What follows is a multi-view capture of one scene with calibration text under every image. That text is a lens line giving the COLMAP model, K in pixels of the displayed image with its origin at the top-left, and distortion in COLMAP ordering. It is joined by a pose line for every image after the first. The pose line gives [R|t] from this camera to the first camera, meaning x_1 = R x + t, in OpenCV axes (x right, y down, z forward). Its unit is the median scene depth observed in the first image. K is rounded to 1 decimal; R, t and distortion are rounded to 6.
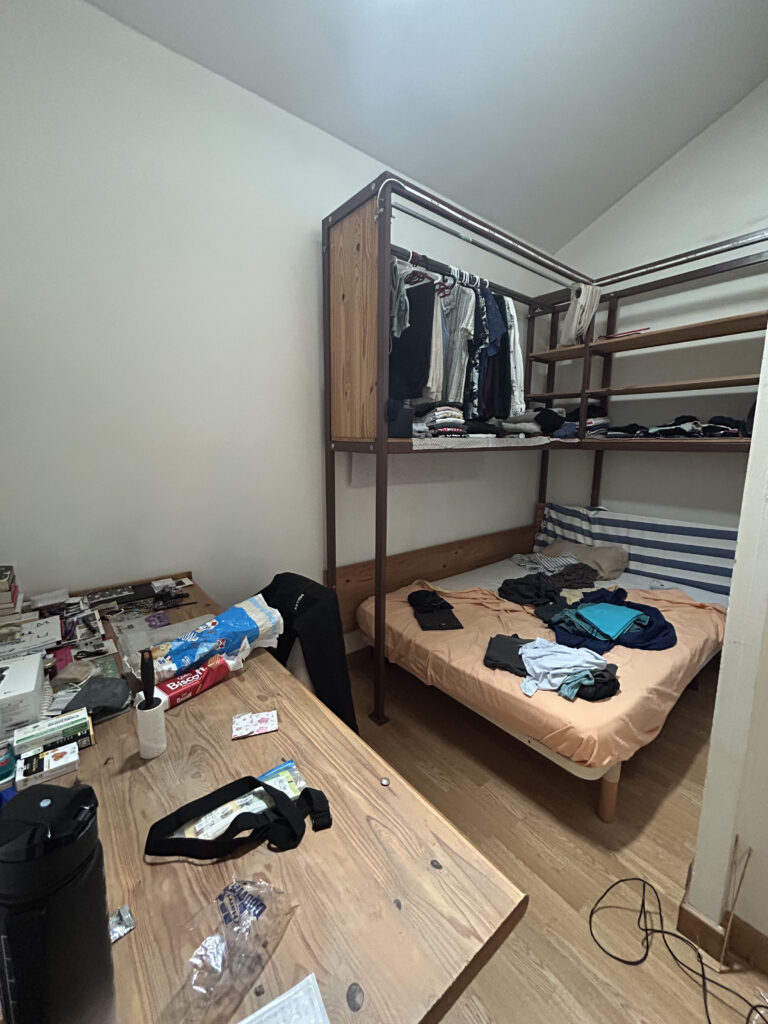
lens RADIAL K [[414.3, 0, 382.7], [0, 414.3, 508.1], [0, 0, 1]] dist [0.000381, 0.000185]
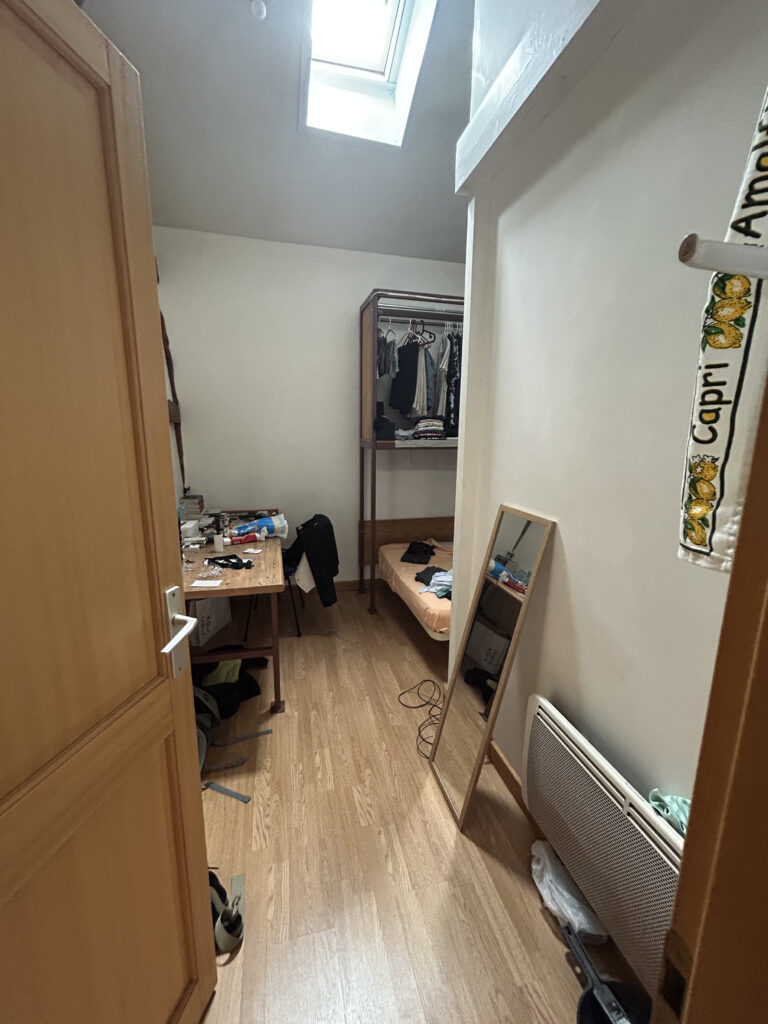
lens RADIAL K [[414.3, 0, 382.5], [0, 414.3, 511.4], [0, 0, 1]] dist [0.000381, 0.000185]
pose [[0.912855, 0.090229, -0.398189, 0.681732], [-0.074818, 0.995728, 0.054110, 0.024418], [0.401371, -0.019603, 0.915706, -0.504764]]
